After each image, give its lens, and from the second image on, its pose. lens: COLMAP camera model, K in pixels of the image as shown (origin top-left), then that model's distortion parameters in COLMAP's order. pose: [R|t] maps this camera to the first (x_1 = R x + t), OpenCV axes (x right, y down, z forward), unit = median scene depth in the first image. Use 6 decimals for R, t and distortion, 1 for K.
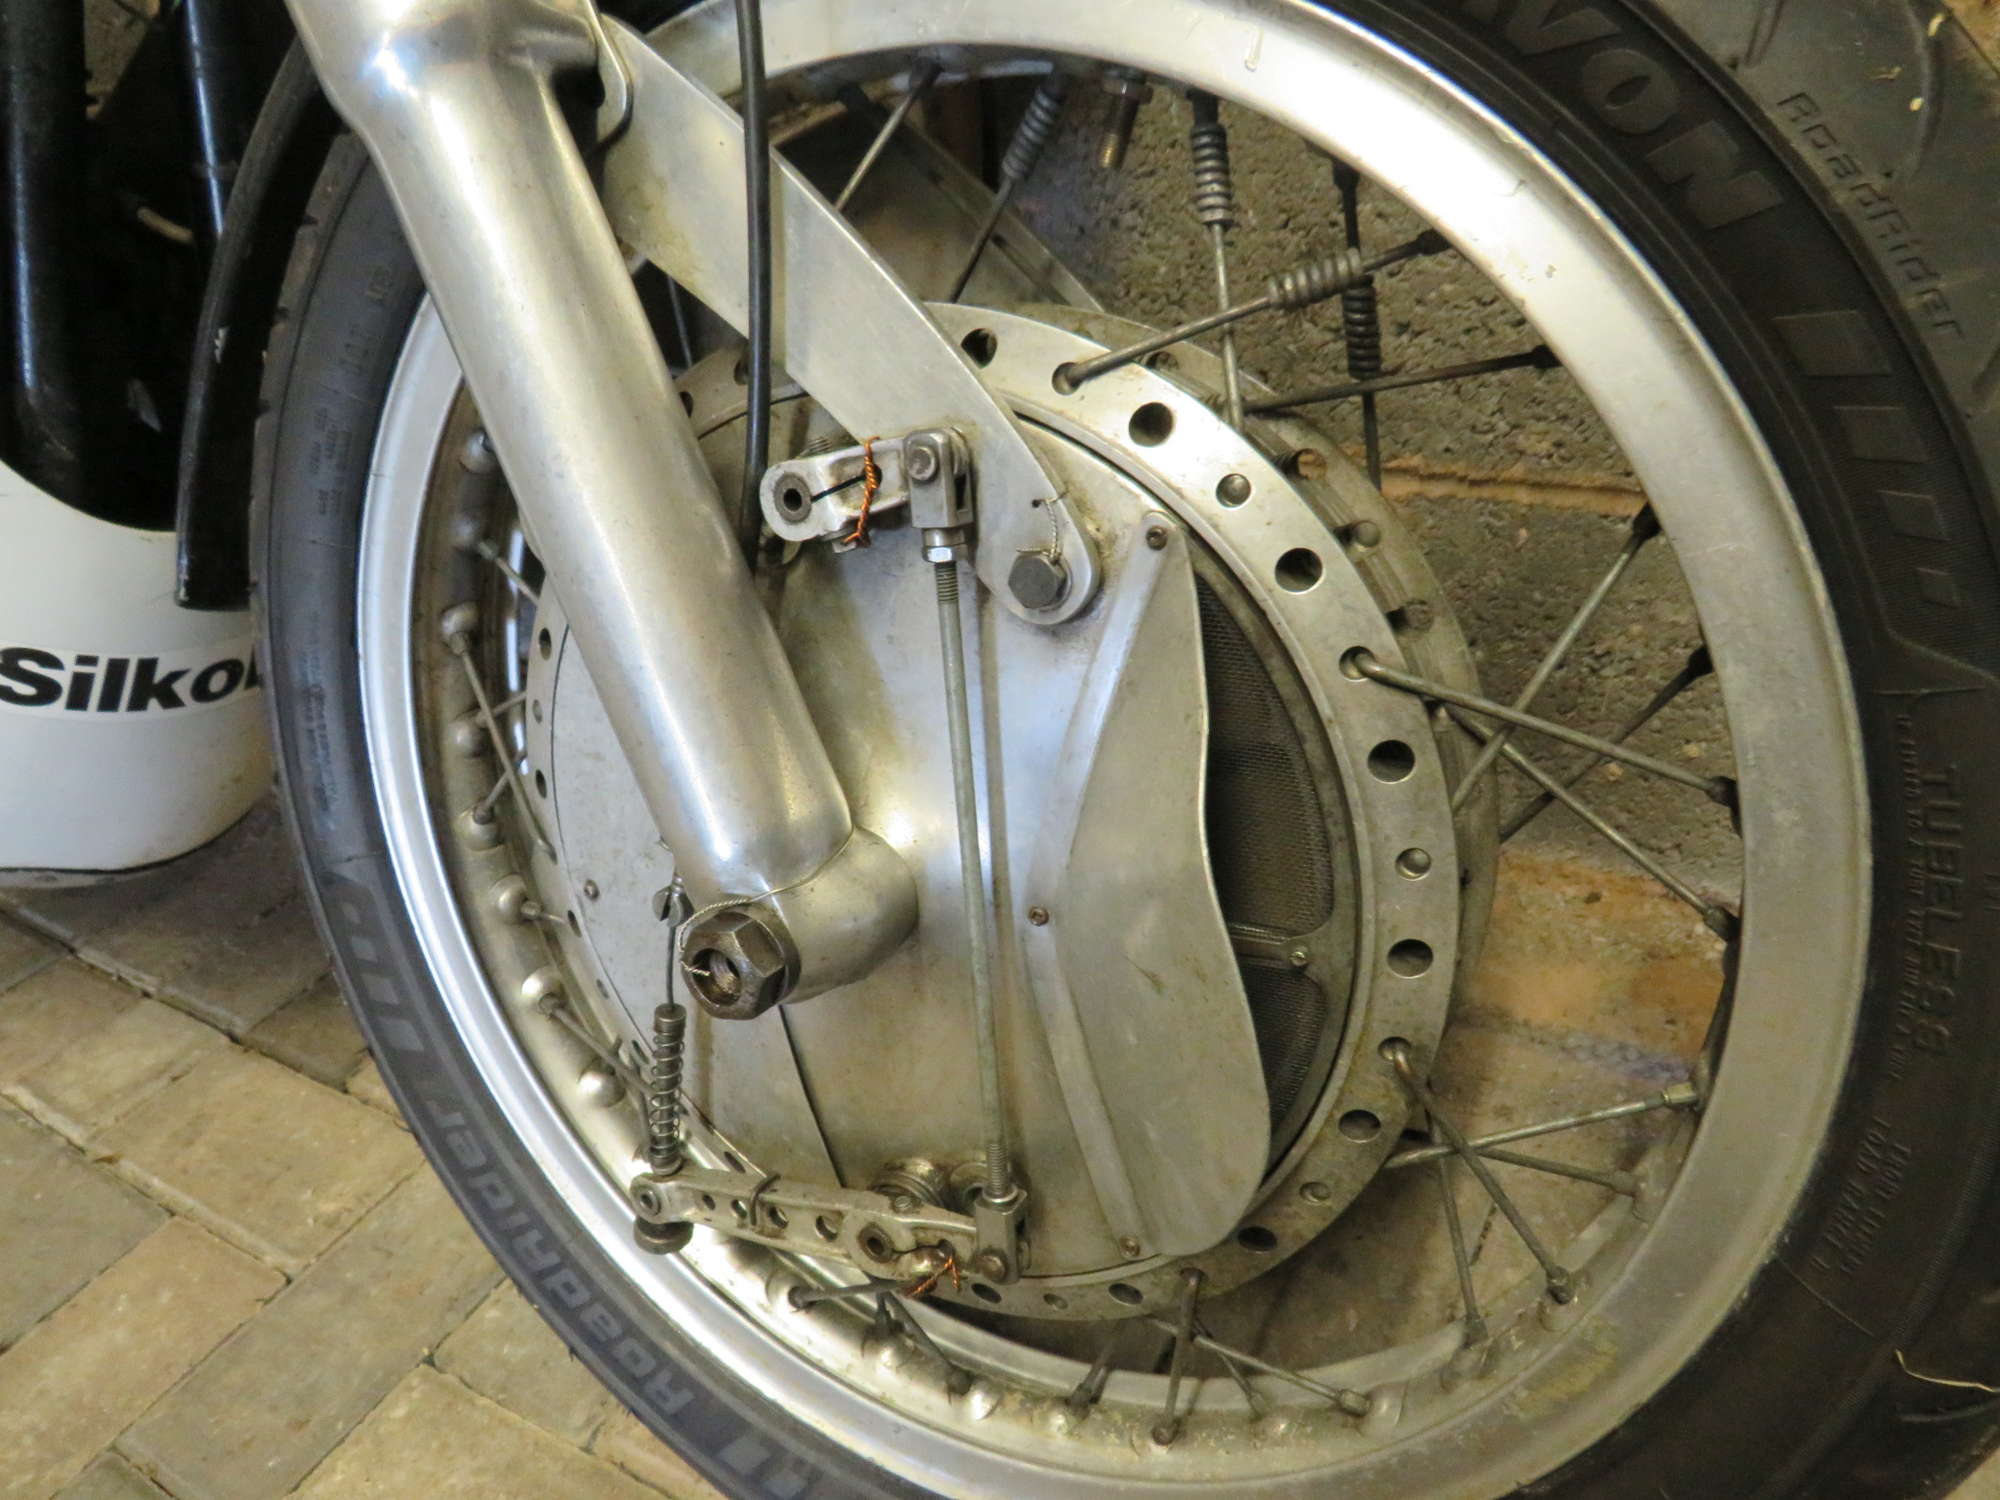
lens RADIAL K [[1412.6, 0, 994.7], [0, 1412.6, 737.0], [0, 0, 1]] dist [-0.025914, 0.004573]
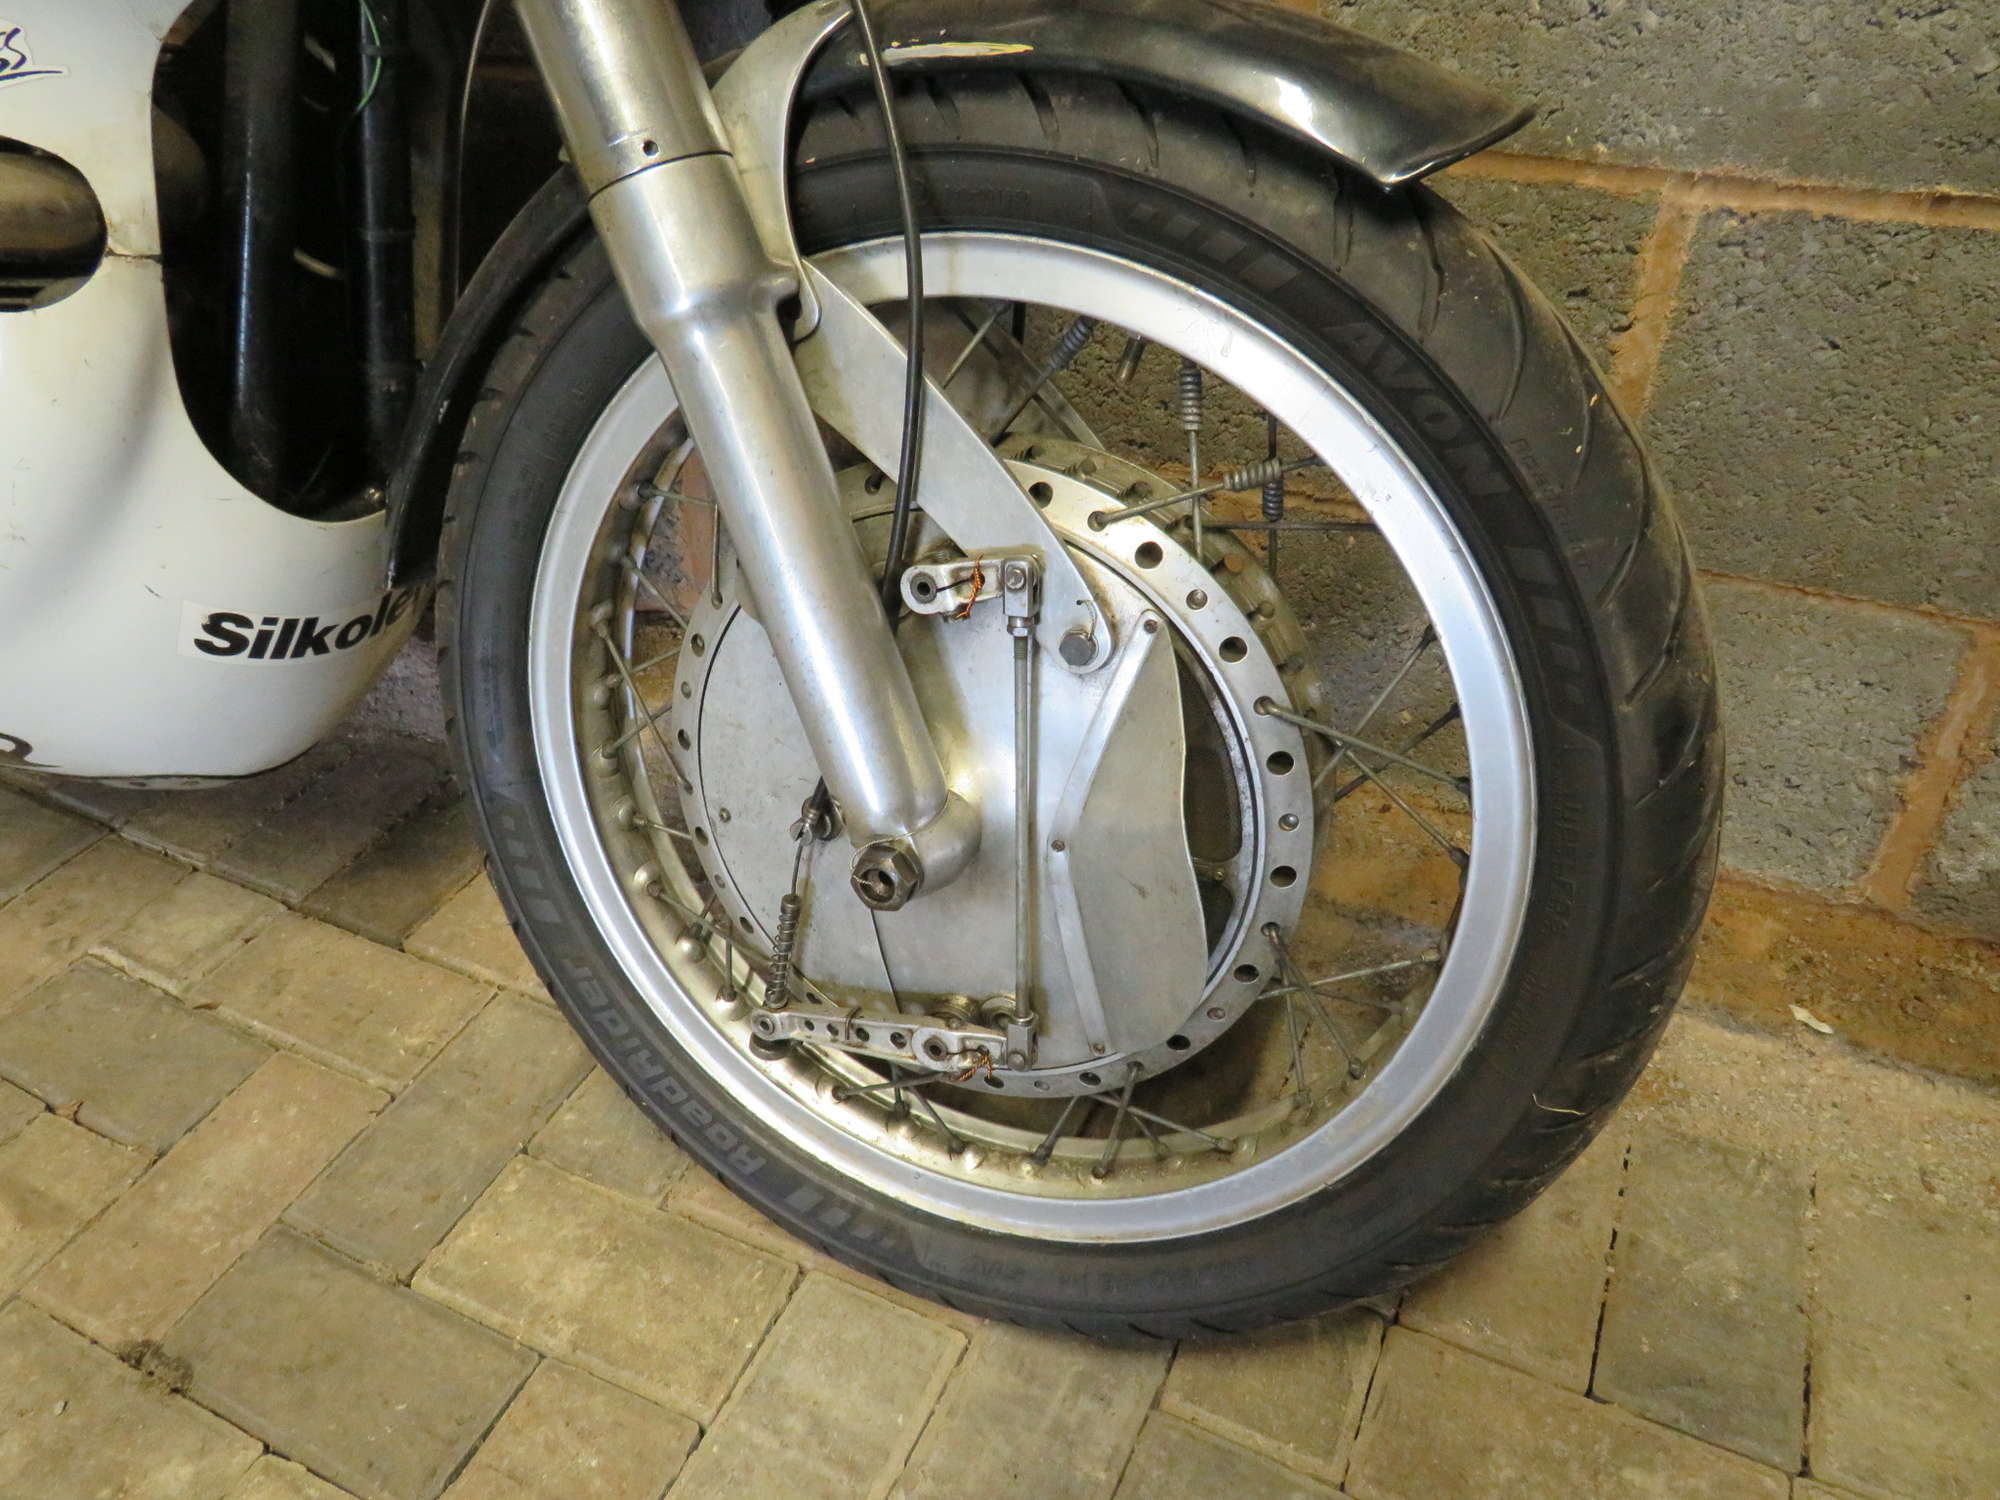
lens RADIAL K [[1412.6, 0, 998.5], [0, 1412.6, 734.9], [0, 0, 1]] dist [-0.025914, 0.004573]
pose [[0.990622, 0.020540, 0.135082, -0.203456], [-0.033635, 0.994871, 0.095391, -0.119677], [-0.132430, -0.099039, 0.986232, -0.448287]]
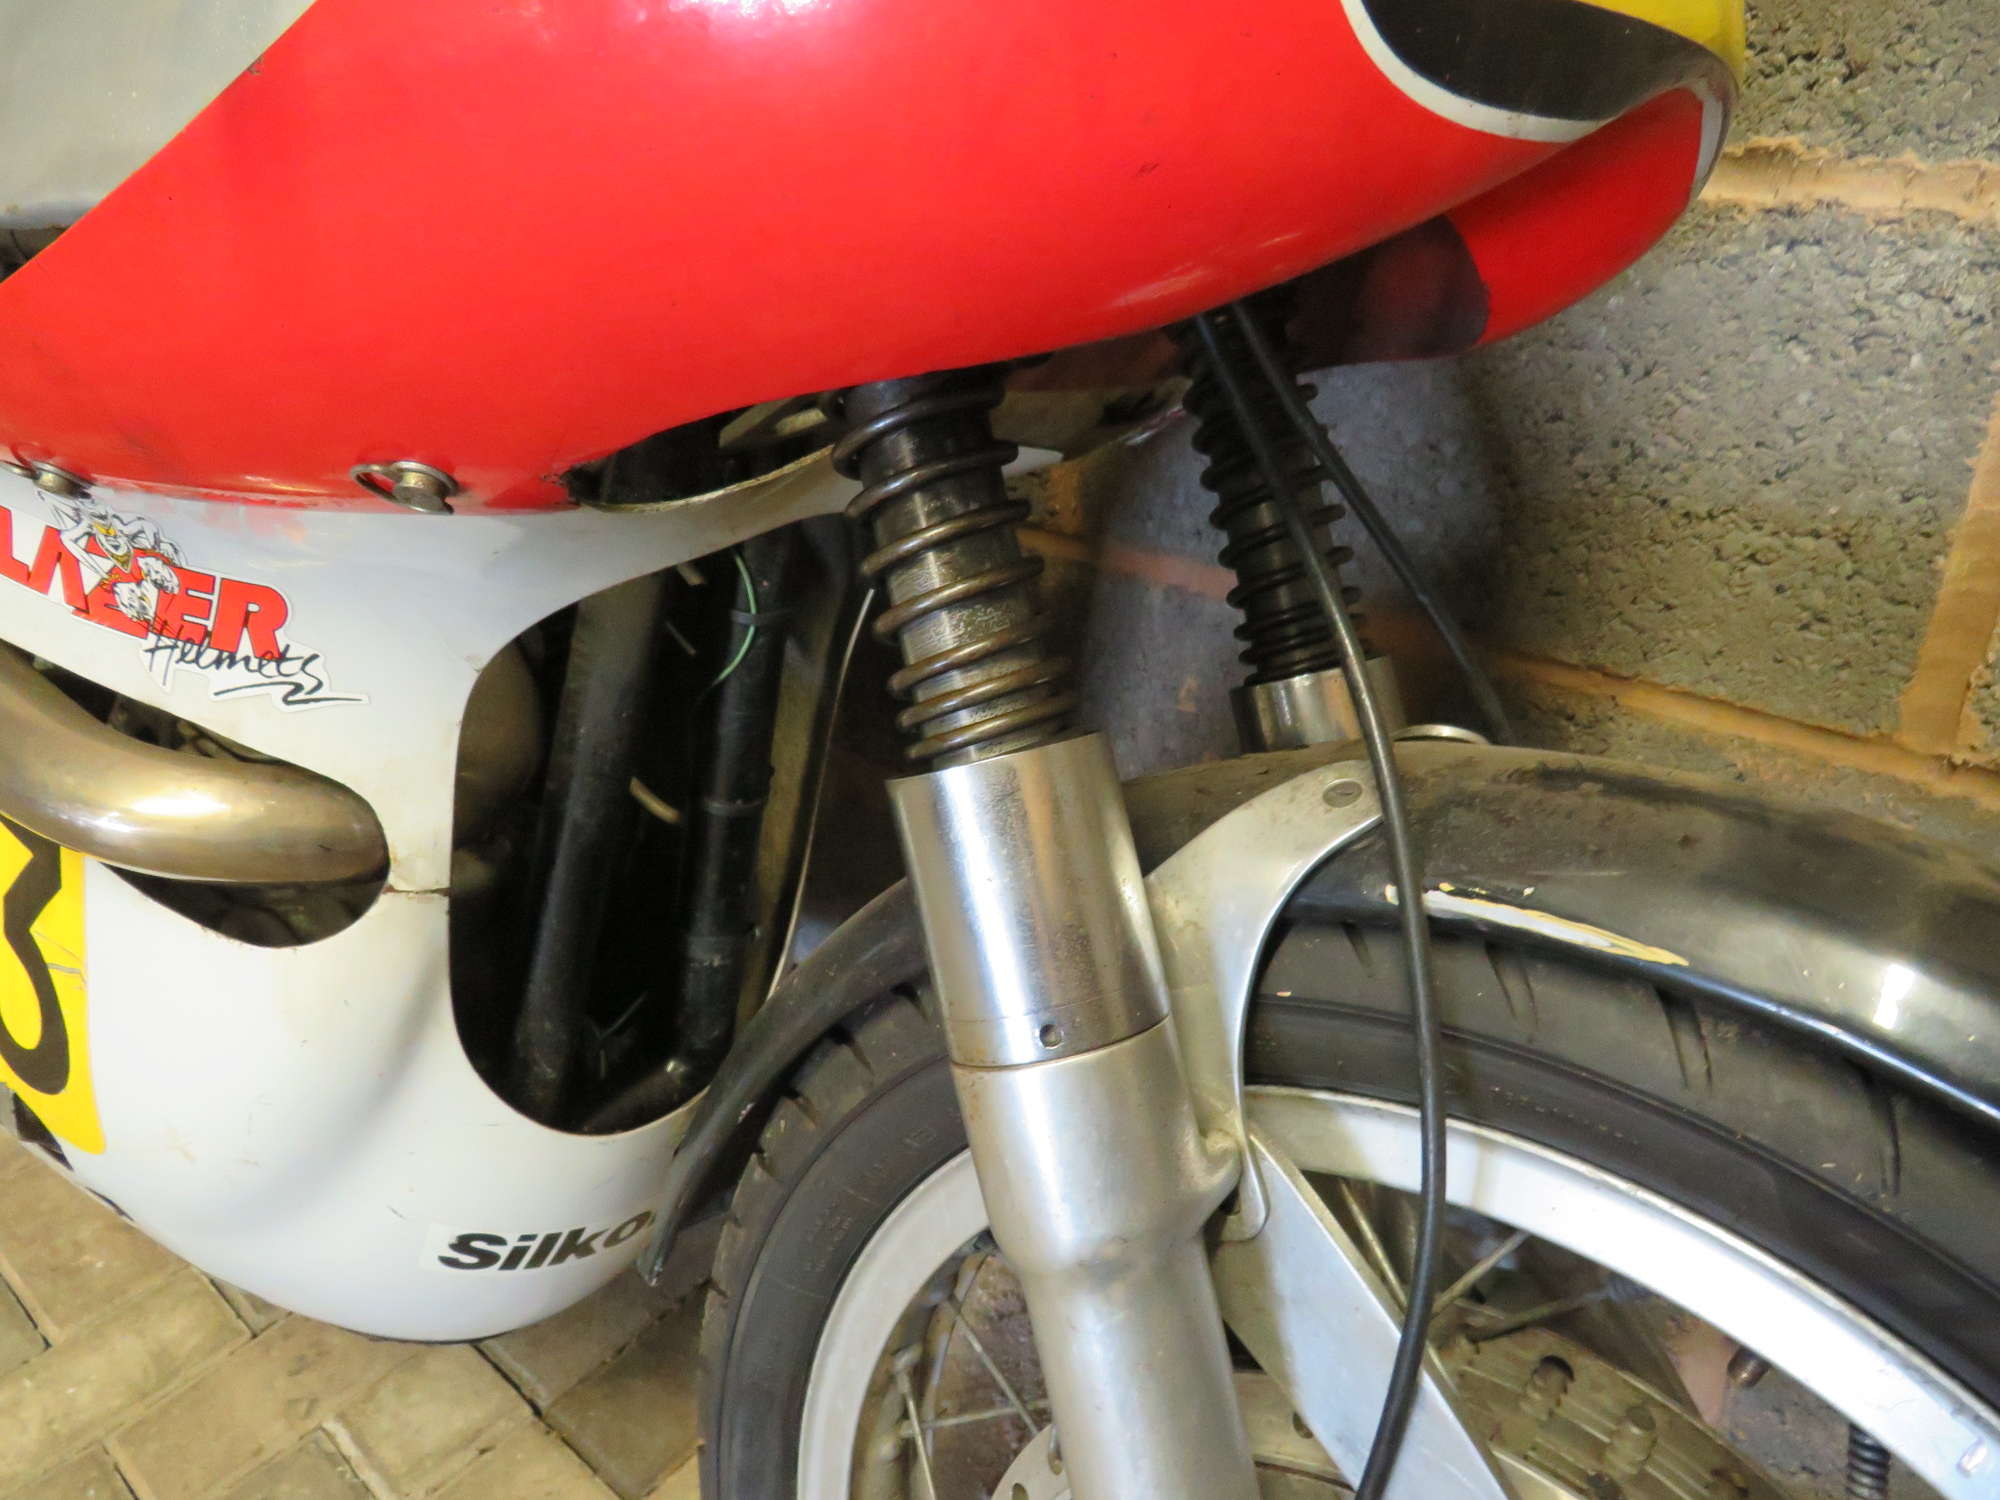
lens RADIAL K [[1412.6, 0, 1011.1], [0, 1412.6, 757.1], [0, 0, 1]] dist [-0.025914, 0.004573]
pose [[0.981004, 0.159781, -0.110006, -0.293291], [-0.162027, 0.986717, -0.011730, -0.572713], [0.106670, 0.029331, 0.993862, -0.026259]]
